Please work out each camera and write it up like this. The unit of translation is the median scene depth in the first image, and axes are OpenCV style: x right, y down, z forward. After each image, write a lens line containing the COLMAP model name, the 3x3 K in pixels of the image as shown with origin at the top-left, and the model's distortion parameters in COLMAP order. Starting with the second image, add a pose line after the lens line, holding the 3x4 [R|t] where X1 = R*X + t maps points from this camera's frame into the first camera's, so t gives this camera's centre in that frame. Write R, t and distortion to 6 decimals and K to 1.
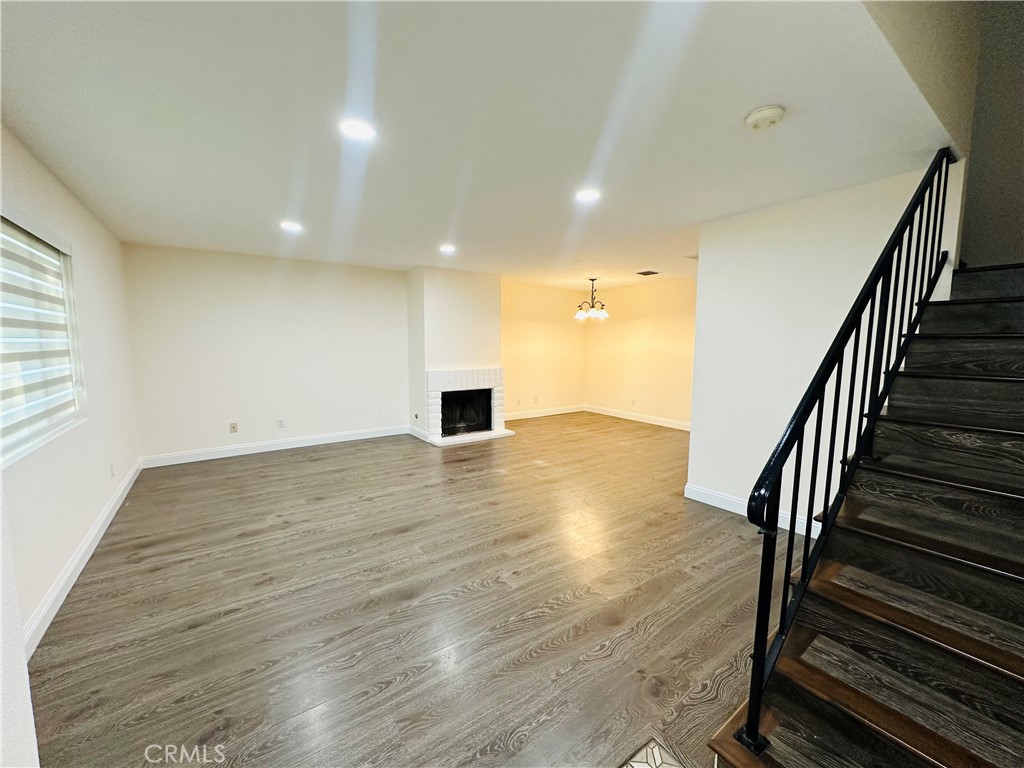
lens RADIAL K [[410.9, 0, 512.5], [0, 410.9, 382.7], [0, 0, 1]] dist [-0.003414, 0.000989]
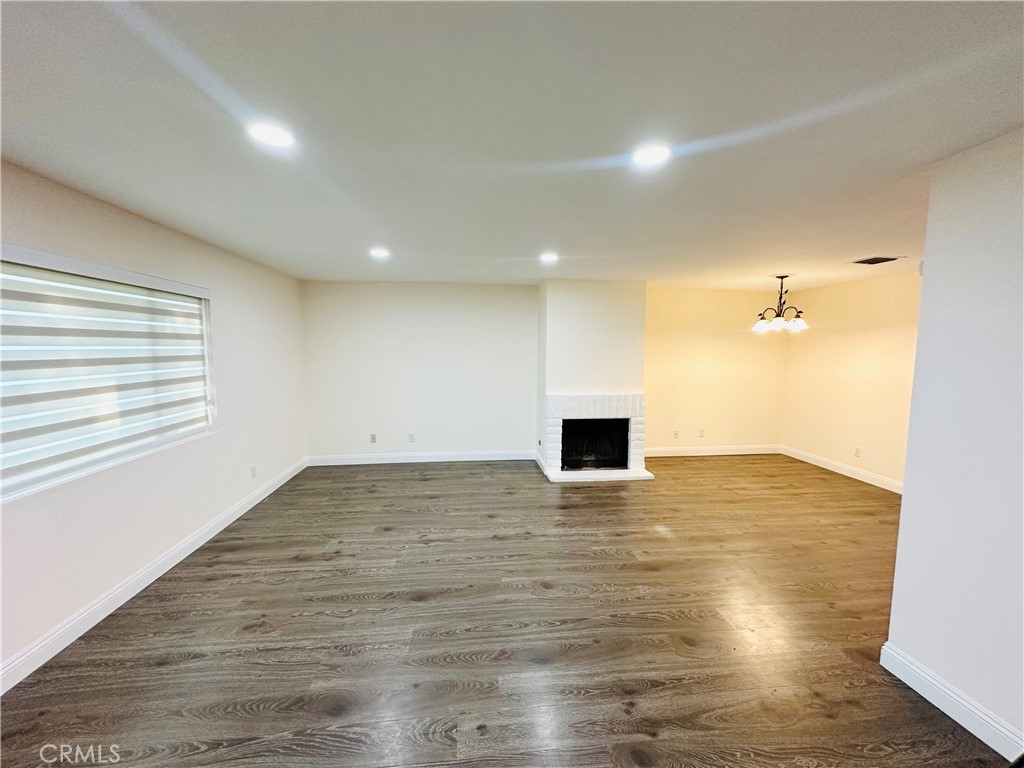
lens RADIAL K [[410.9, 0, 512.8], [0, 410.9, 383.6], [0, 0, 1]] dist [-0.003414, 0.000989]
pose [[0.875329, 0.043252, -0.481590, 0.303934], [-0.049353, 0.998781, -0.000002, -0.096126], [0.481003, 0.023769, 0.876397, 0.350236]]
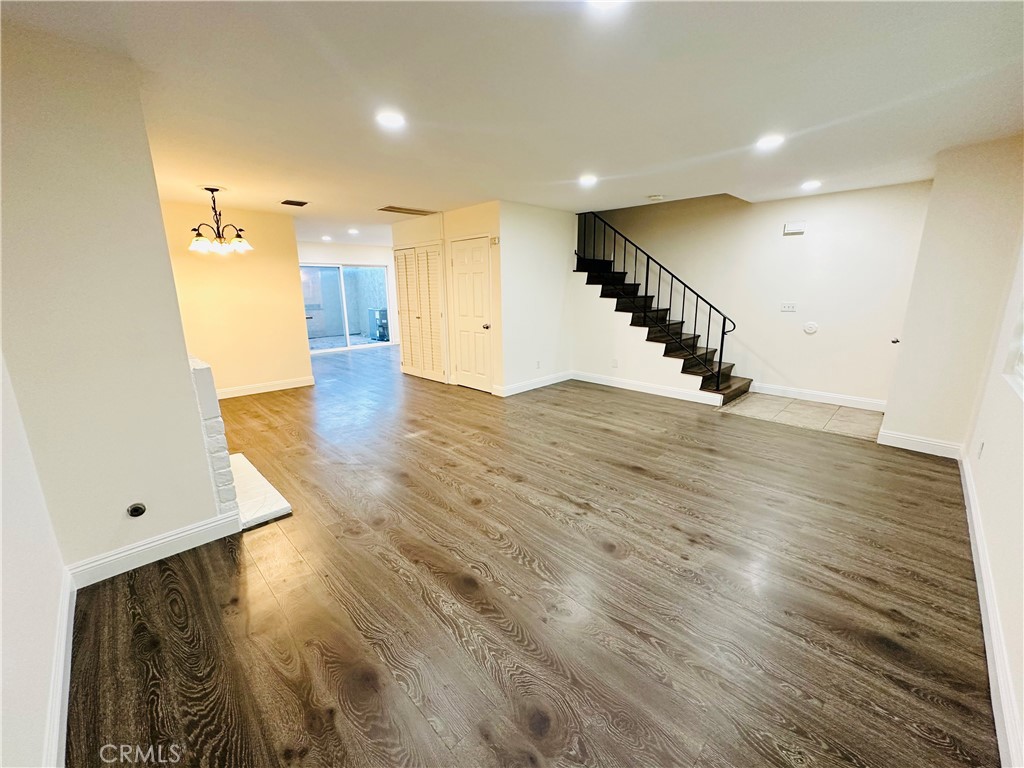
lens RADIAL K [[410.9, 0, 512.1], [0, 410.9, 384.1], [0, 0, 1]] dist [-0.003414, 0.000989]
pose [[-0.161310, -0.229933, 0.959745, -1.228058], [0.106515, 0.962744, 0.248554, -0.154974], [-0.981139, 0.142322, -0.130809, 1.483020]]
